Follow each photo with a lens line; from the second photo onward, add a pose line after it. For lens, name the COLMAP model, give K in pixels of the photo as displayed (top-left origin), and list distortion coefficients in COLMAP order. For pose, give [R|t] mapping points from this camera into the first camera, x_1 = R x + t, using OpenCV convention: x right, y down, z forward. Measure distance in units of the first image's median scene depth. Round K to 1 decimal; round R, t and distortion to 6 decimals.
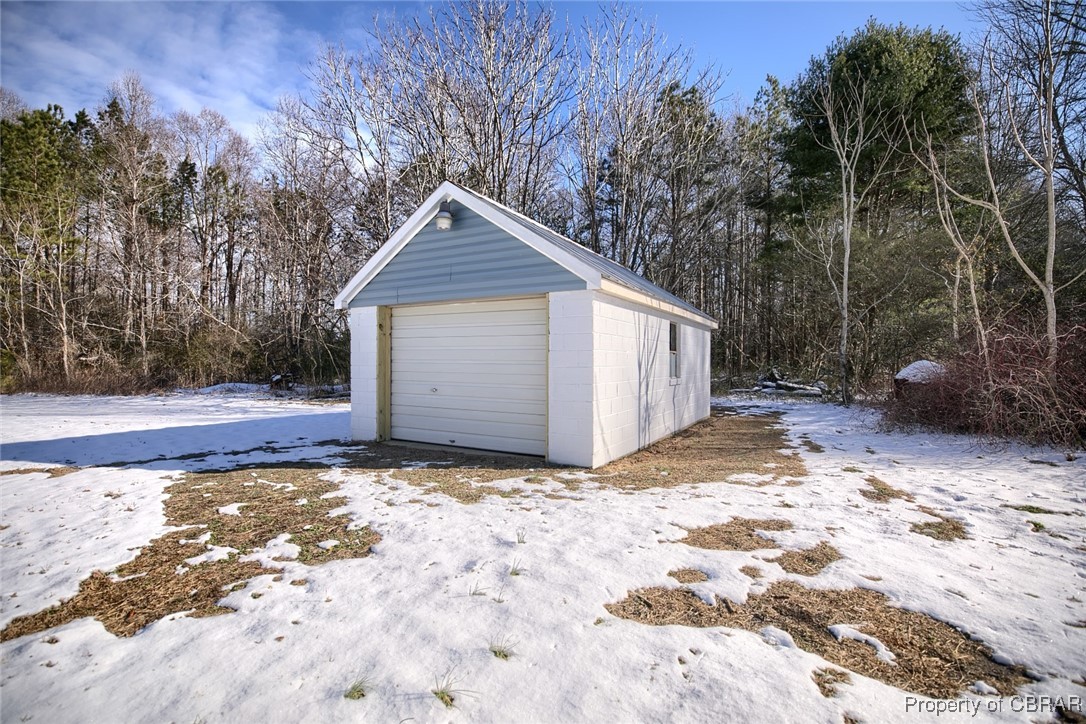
lens RADIAL K [[496.9, 0, 541.5], [0, 496.9, 360.7], [0, 0, 1]] dist [-0.045931, 0.013773]
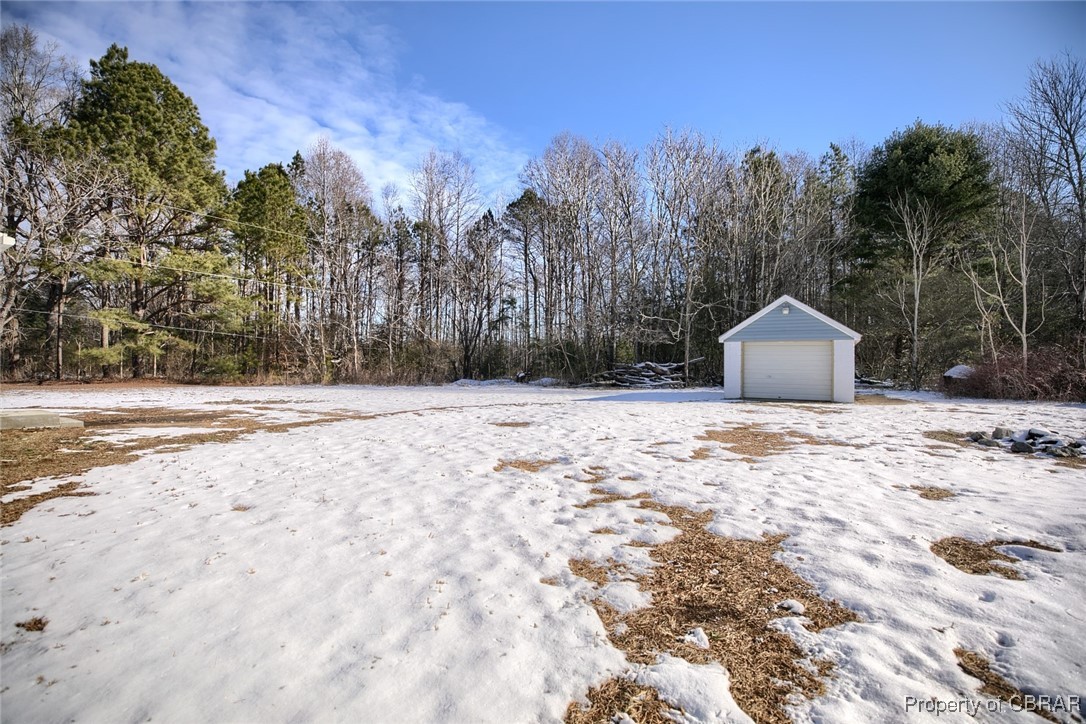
lens RADIAL K [[496.9, 0, 541.5], [0, 496.9, 360.7], [0, 0, 1]] dist [-0.045931, 0.013773]
pose [[0.999679, 0.003853, -0.025039, -0.647677], [-0.004021, 0.999970, -0.006646, 0.000611], [0.025013, 0.006745, 0.999664, -0.736438]]
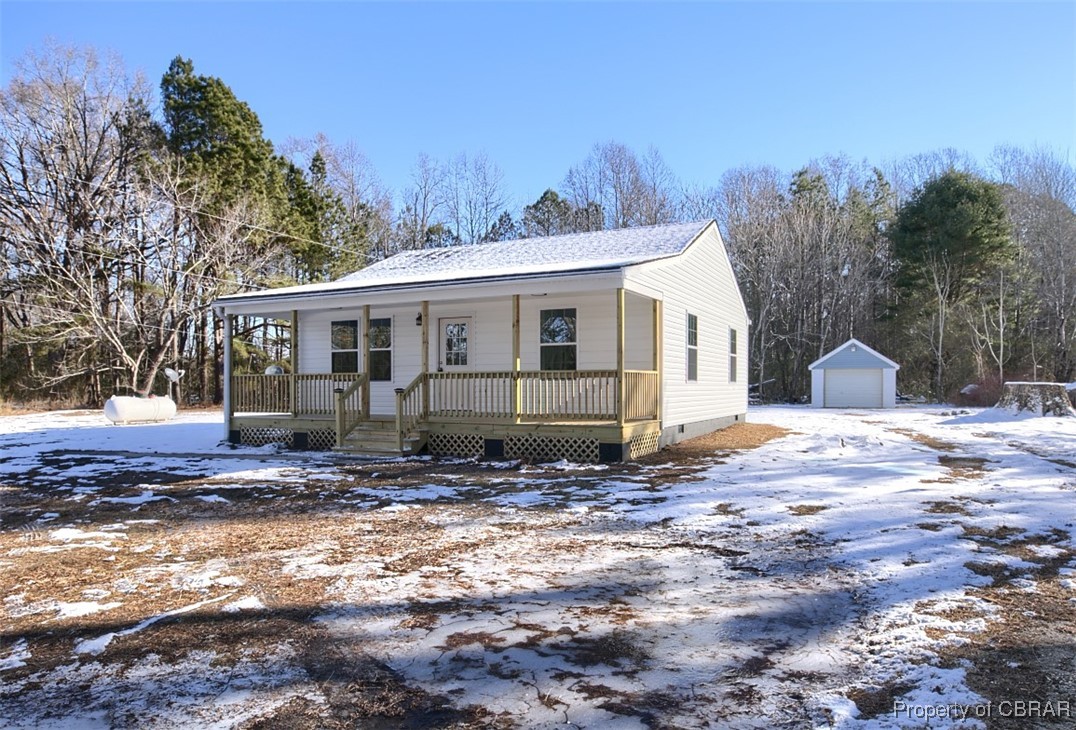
lens RADIAL K [[718.8, 0, 538.1], [0, 718.8, 389.5], [0, 0, 1]] dist [-0.040339, -0.000364]
pose [[0.996775, -0.001535, 0.080236, -1.457025], [0.000981, 0.999975, 0.006937, -0.001513], [-0.080244, -0.006836, 0.996752, -2.063548]]
